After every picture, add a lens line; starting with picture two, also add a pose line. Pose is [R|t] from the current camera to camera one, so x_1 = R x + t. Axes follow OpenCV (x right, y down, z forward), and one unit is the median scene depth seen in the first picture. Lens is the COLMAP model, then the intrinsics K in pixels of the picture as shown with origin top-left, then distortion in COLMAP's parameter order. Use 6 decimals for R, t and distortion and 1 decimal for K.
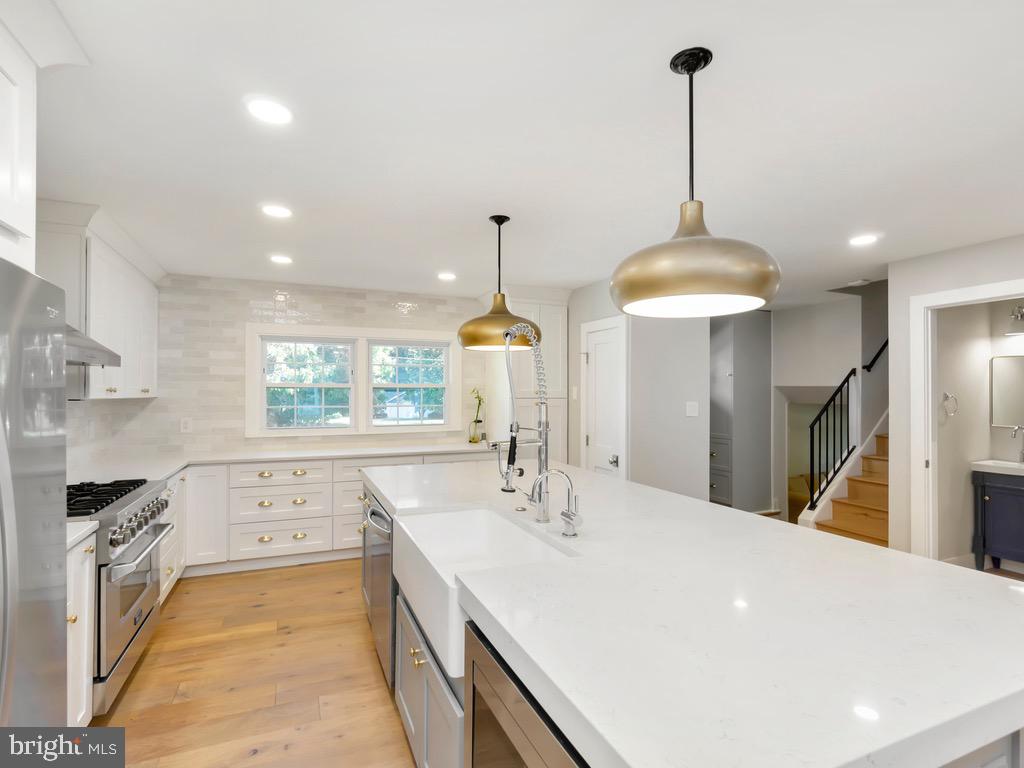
lens RADIAL K [[509.6, 0, 506.9], [0, 509.6, 403.6], [0, 0, 1]] dist [-0.000704, -0.000102]
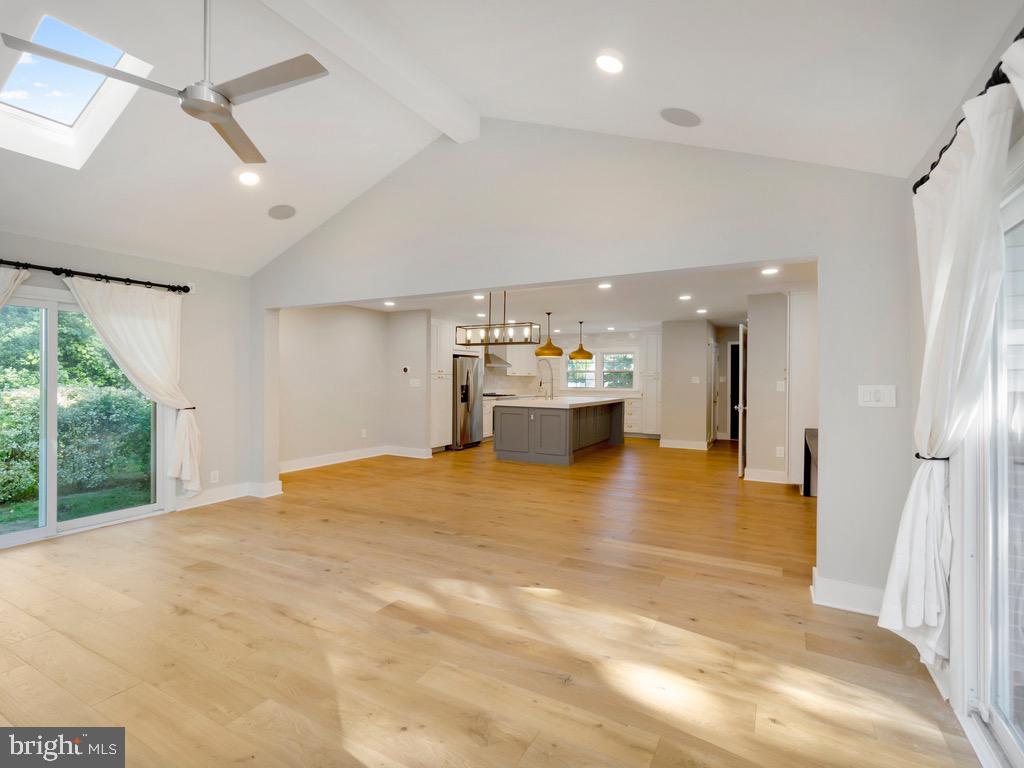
lens RADIAL K [[505.7, 0, 505.2], [0, 505.7, 378.0], [0, 0, 1]] dist [-0.000127, -0.000355]
pose [[0.610549, -0.000625, -0.791978, 1.588917], [-0.017045, 0.999758, -0.013929, 0.045554], [0.791795, 0.022003, 0.610391, -1.001513]]
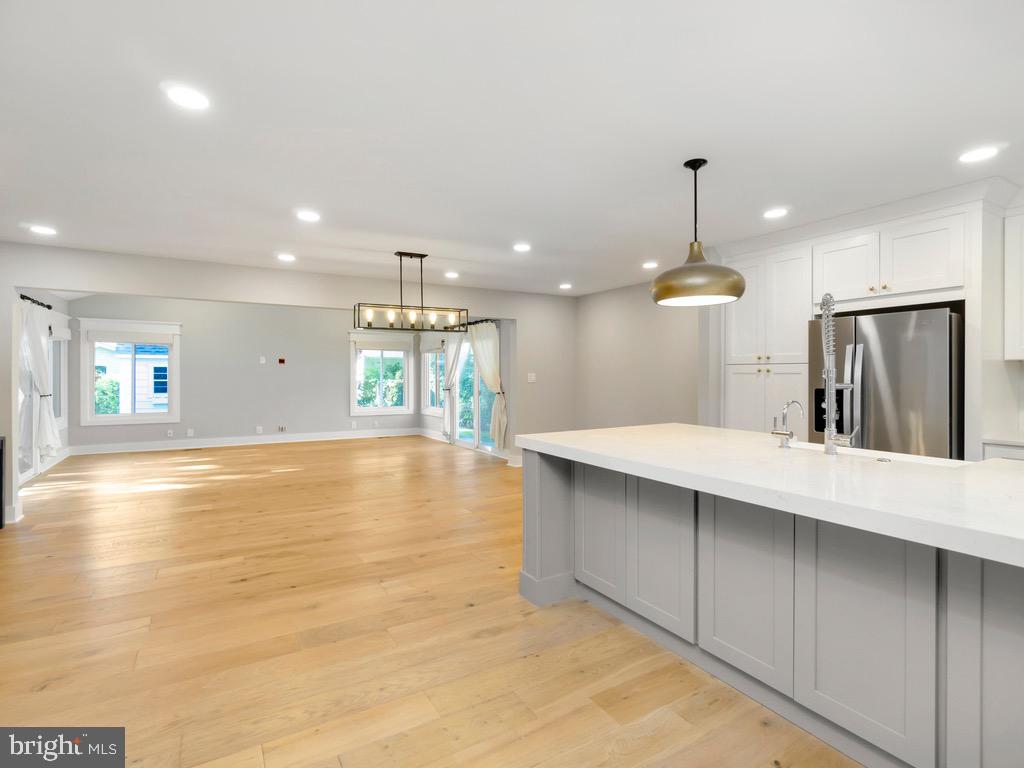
lens RADIAL K [[505.7, 0, 505.2], [0, 505.7, 378.0], [0, 0, 1]] dist [-0.000127, -0.000355]
pose [[-0.991939, -0.002203, -0.126695, 0.434025], [-0.005090, 0.999735, 0.022471, 0.014099], [0.126612, 0.022935, -0.991687, 0.935276]]
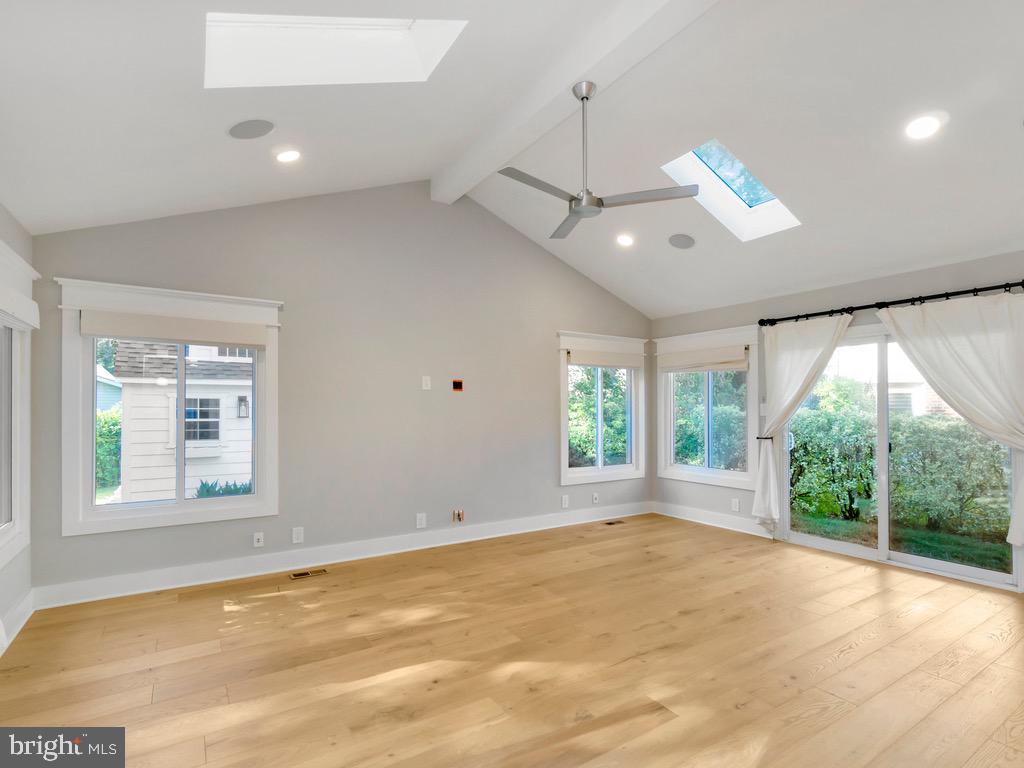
lens RADIAL K [[509.6, 0, 506.9], [0, 509.6, 403.6], [0, 0, 1]] dist [-0.000704, -0.000102]
pose [[-0.986454, -0.000129, -0.164037, 1.201520], [-0.000699, 0.999994, 0.003417, 0.032968], [0.164036, 0.003485, -0.986448, -0.223085]]
